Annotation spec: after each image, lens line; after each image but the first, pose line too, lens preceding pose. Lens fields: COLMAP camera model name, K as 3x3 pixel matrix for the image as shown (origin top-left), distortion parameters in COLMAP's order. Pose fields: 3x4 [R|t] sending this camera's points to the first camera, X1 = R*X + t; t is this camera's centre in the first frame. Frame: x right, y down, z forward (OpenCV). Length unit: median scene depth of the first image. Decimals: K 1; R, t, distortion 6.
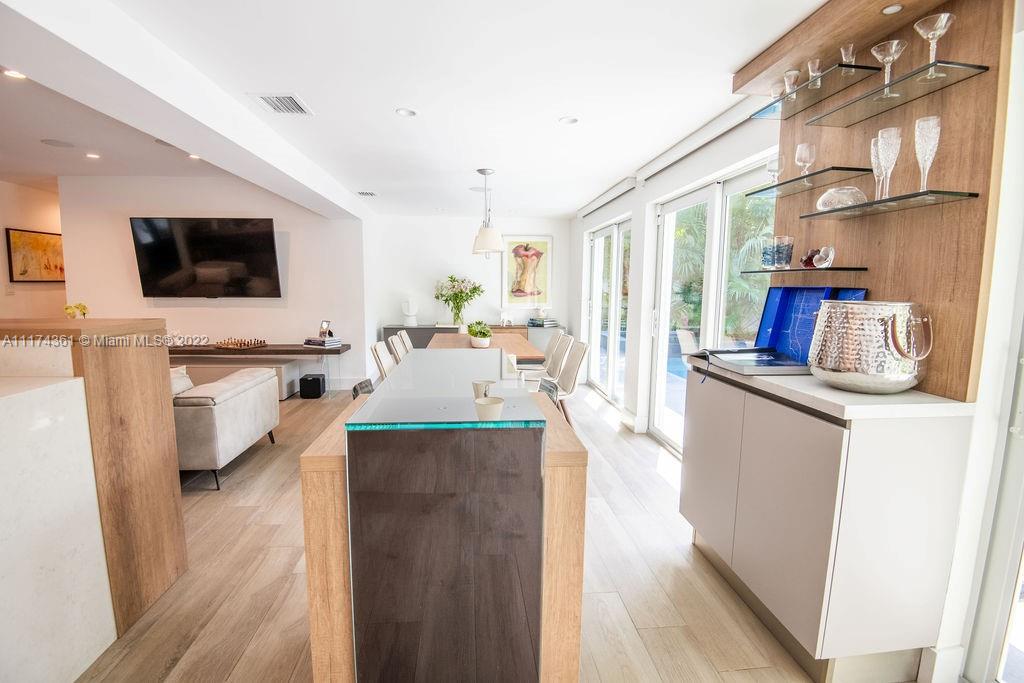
lens RADIAL K [[473.3, 0, 512.0], [0, 473.3, 341.5], [0, 0, 1]] dist [-0.000944, -0.000092]
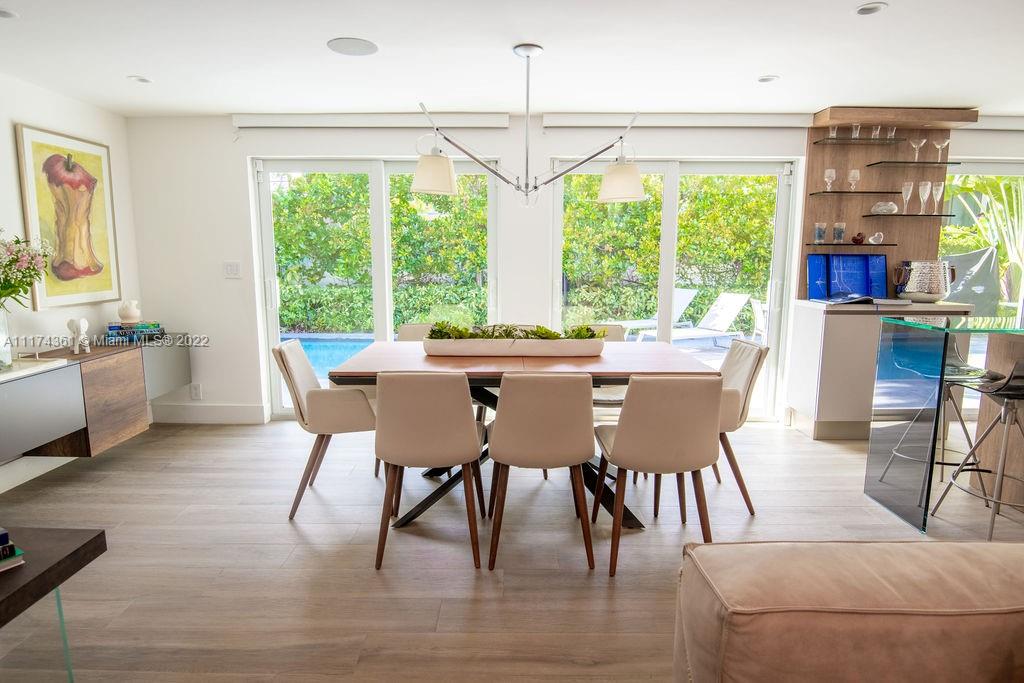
lens RADIAL K [[582.8, 0, 512.0], [0, 582.8, 341.5], [0, 0, 1]] dist [-0.003751, -0.001936]
pose [[0.098588, -0.157797, 0.982538, -0.473684], [0.117124, 0.982325, 0.146011, -0.070852], [-0.988212, 0.100684, 0.115327, 0.566382]]
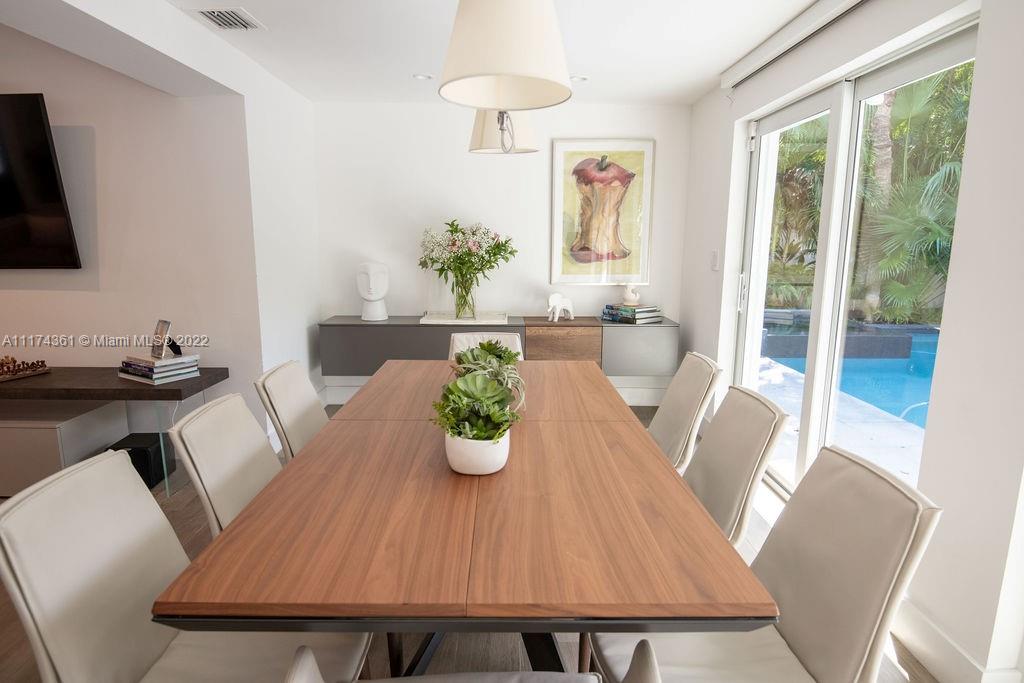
lens RADIAL K [[582.8, 0, 512.0], [0, 582.8, 341.5], [0, 0, 1]] dist [-0.003751, -0.001936]
pose [[0.995881, 0.012811, -0.089762, -0.006394], [-0.007483, 0.998203, 0.059446, -0.046615], [0.090362, -0.058530, 0.994188, 0.369291]]
